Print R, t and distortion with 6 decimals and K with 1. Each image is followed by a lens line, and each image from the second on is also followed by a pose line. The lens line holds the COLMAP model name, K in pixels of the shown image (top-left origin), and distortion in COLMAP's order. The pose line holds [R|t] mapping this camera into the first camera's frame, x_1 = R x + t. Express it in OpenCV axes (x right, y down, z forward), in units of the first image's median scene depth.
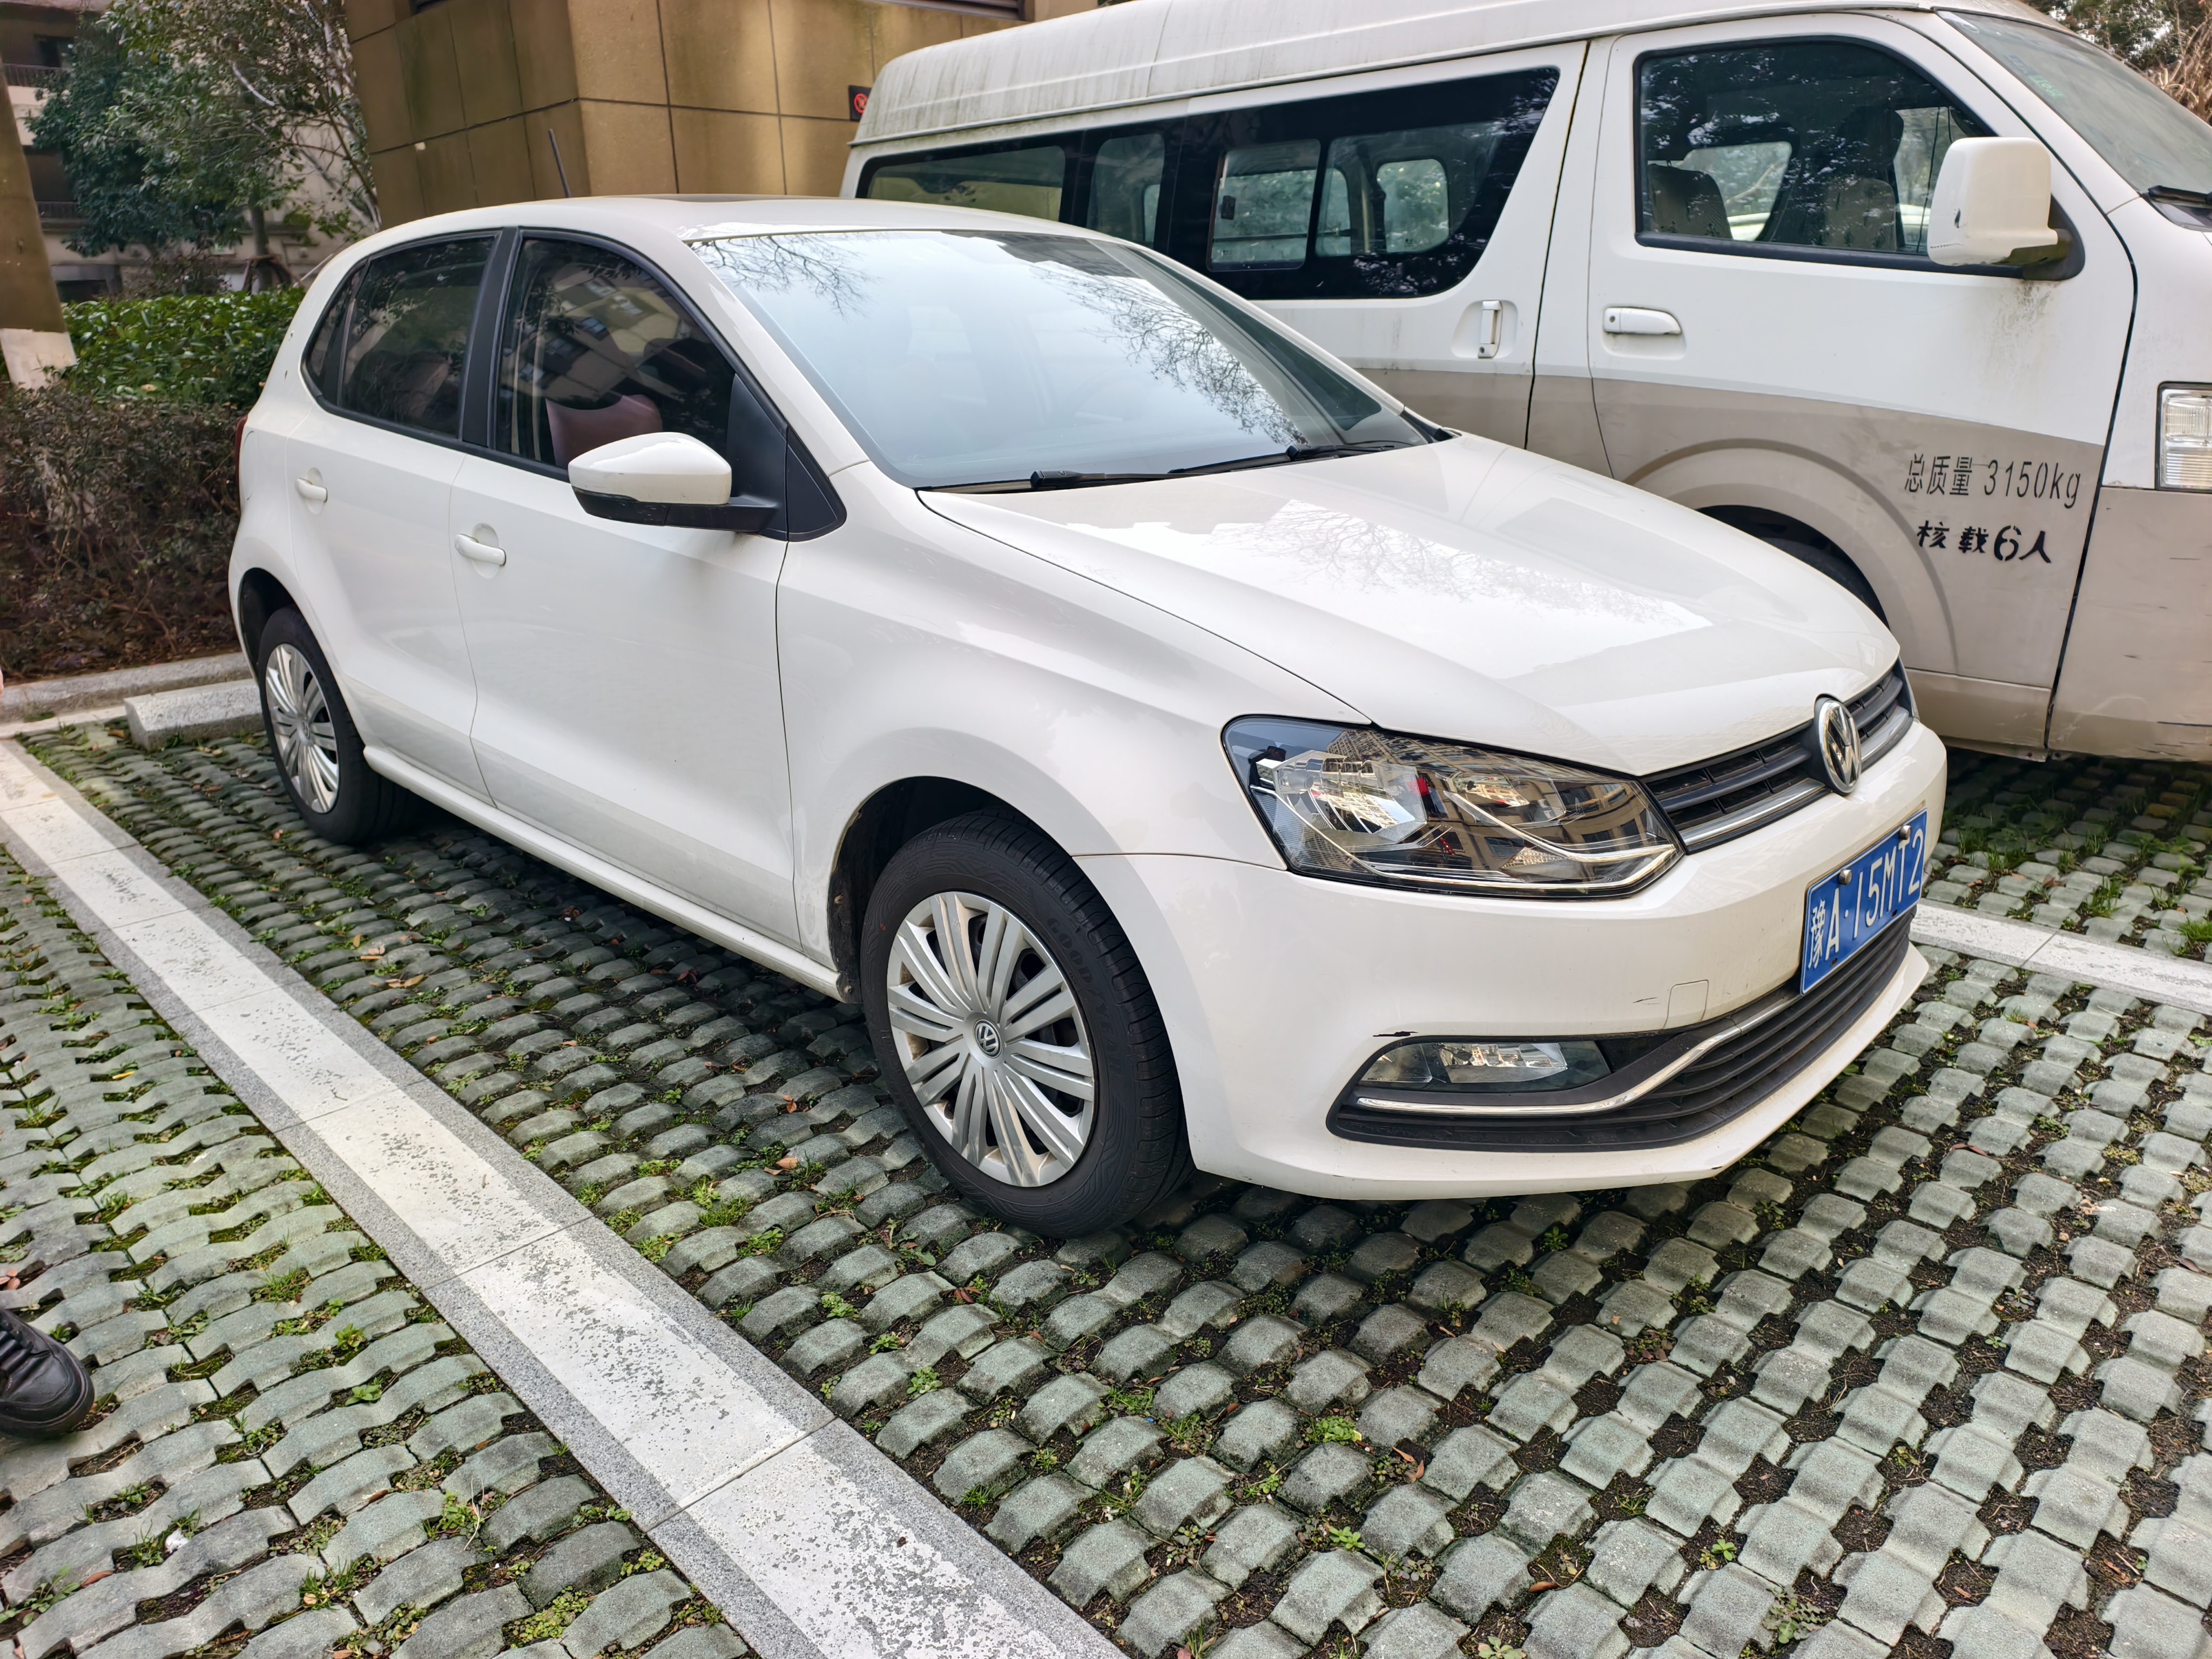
lens RADIAL K [[1485.3, 0, 1070.8], [0, 1485.3, 865.6], [0, 0, 1]] dist [0.006225, -0.001305]
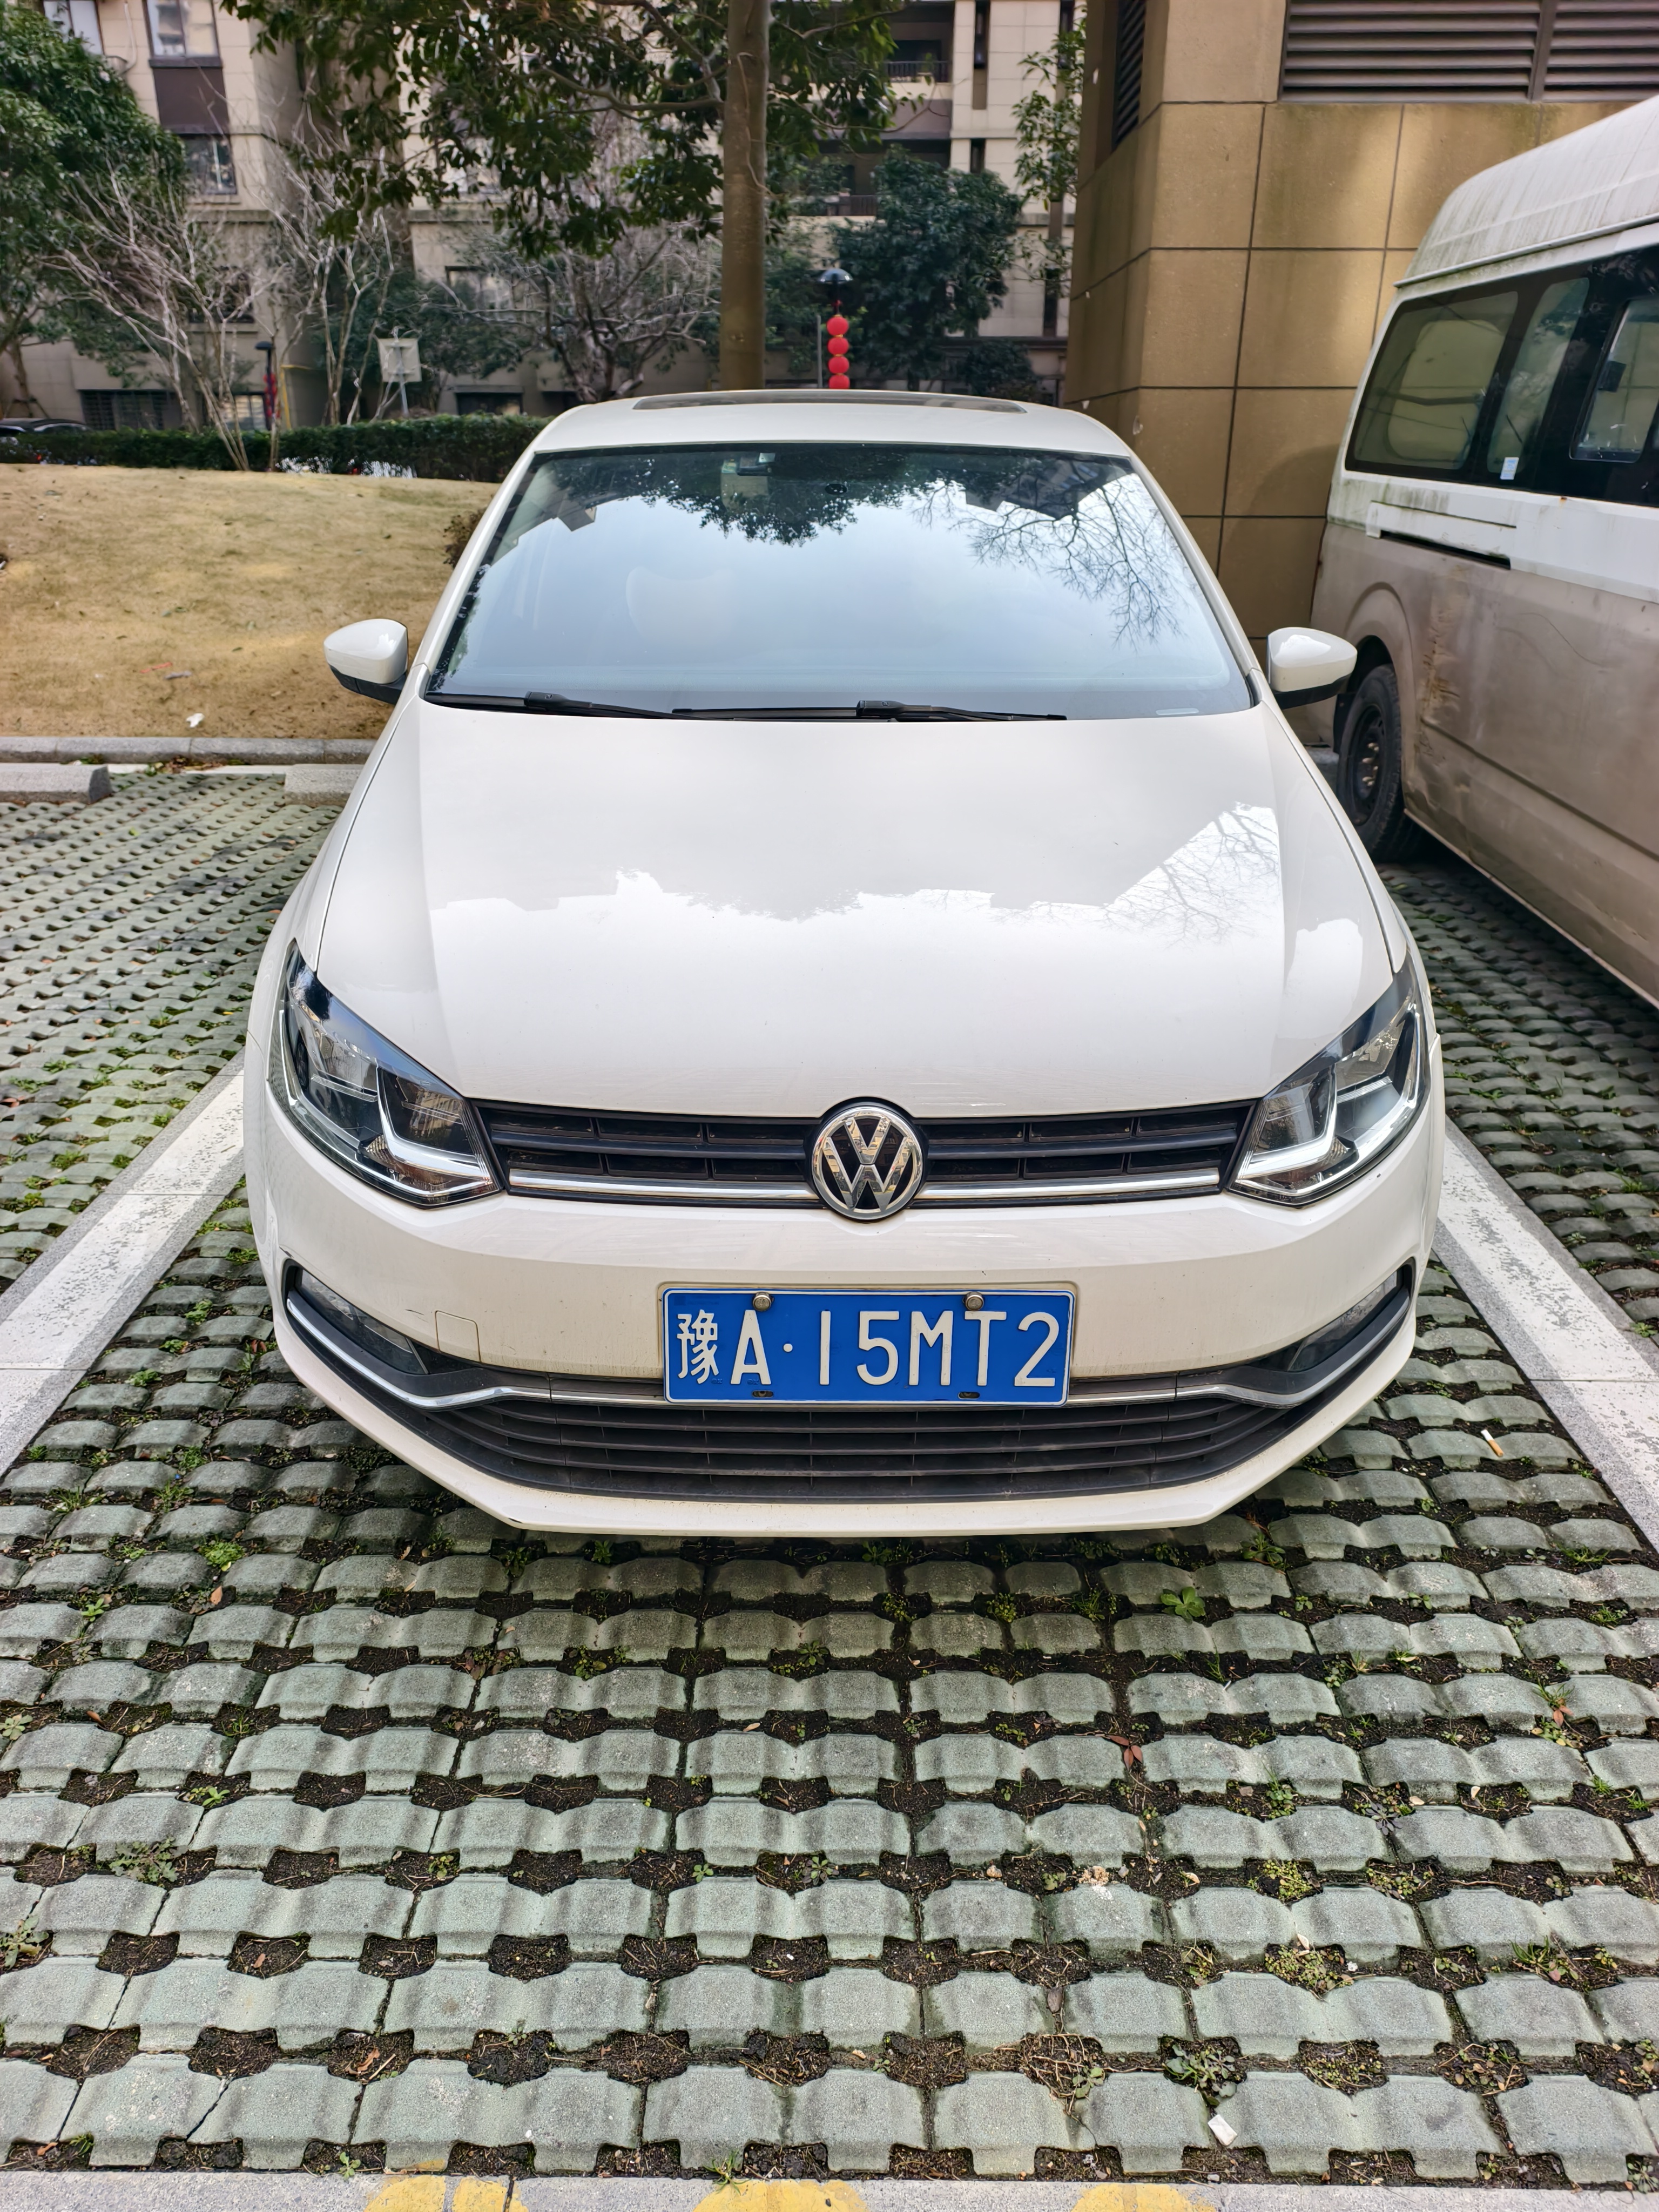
lens RADIAL K [[1485.3, 0, 829.5], [0, 1485.3, 1106.0], [0, 0, 1]] dist [0.006225, -0.001305]
pose [[0.713161, 0.310092, -0.628684, 1.034378], [-0.261703, 0.949772, 0.171597, -0.251517], [0.650318, 0.042152, 0.758492, 0.372333]]
